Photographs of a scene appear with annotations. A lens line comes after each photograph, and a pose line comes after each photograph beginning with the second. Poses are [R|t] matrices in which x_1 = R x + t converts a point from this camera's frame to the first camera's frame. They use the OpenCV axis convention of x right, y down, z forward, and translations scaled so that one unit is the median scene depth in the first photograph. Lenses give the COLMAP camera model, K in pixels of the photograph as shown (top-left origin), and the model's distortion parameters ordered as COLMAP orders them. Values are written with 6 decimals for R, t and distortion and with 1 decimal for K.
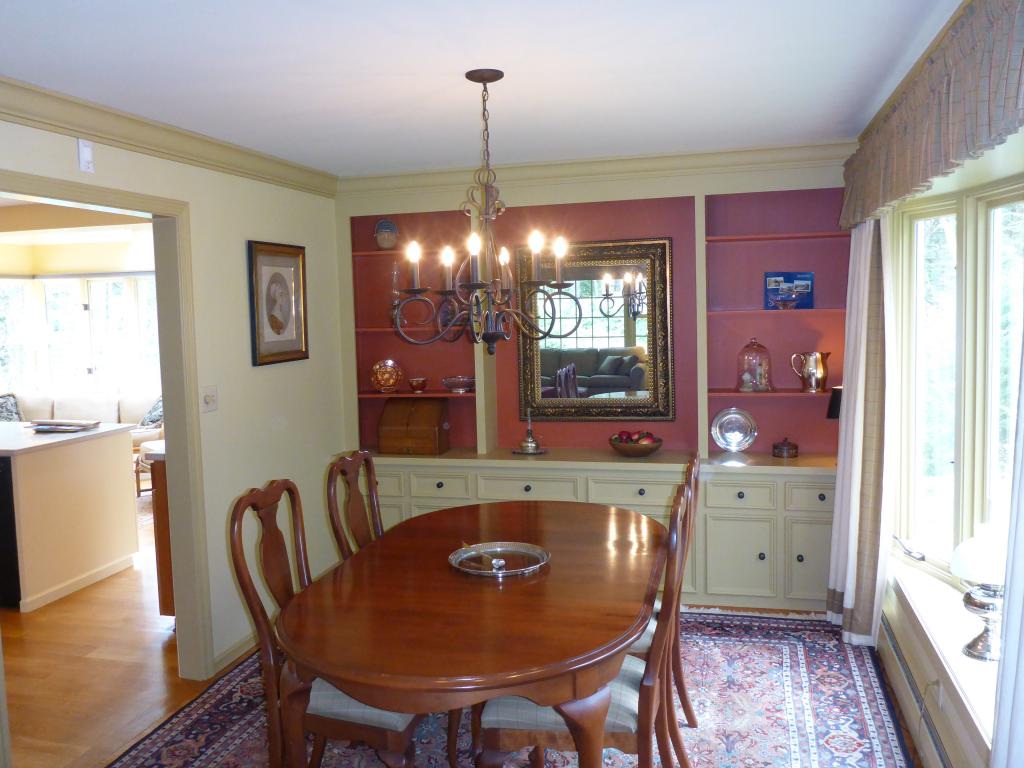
lens RADIAL K [[863.9, 0, 513.3], [0, 863.9, 379.4], [0, 0, 1]] dist [-0.034966, 0.006698]
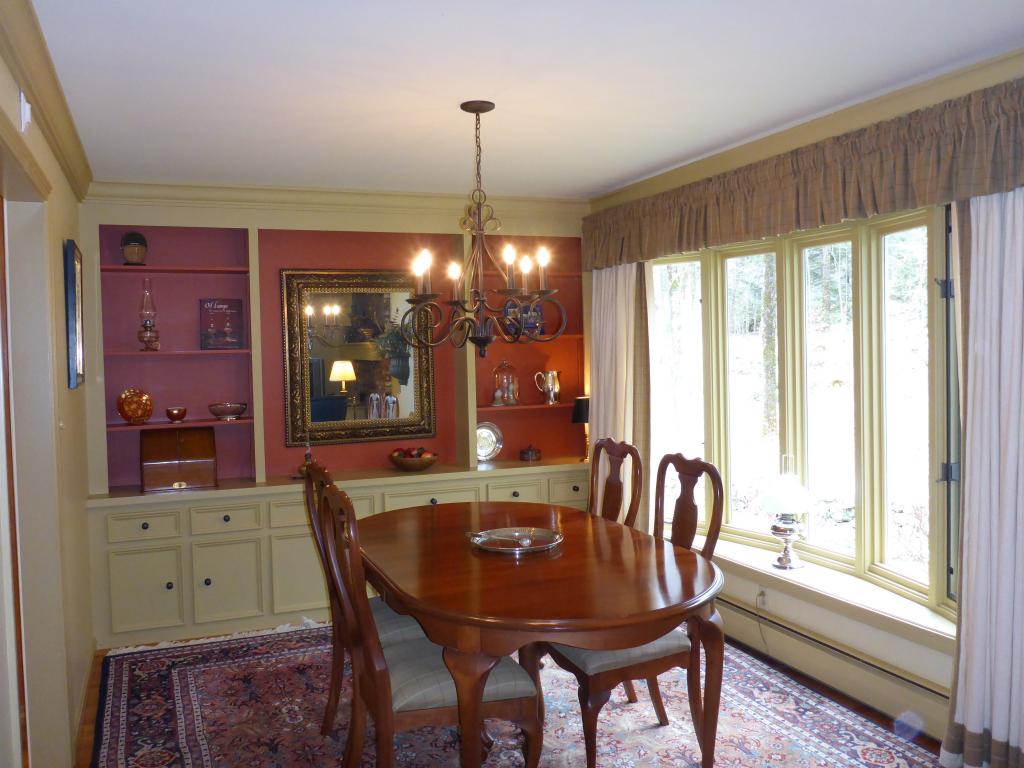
lens RADIAL K [[863.9, 0, 520.0], [0, 863.9, 381.4], [0, 0, 1]] dist [-0.034966, 0.006698]
pose [[0.793098, -0.014441, 0.608923, -0.425662], [0.051966, 0.997678, -0.044024, 0.034333], [-0.606873, 0.066558, 0.792007, 0.066217]]
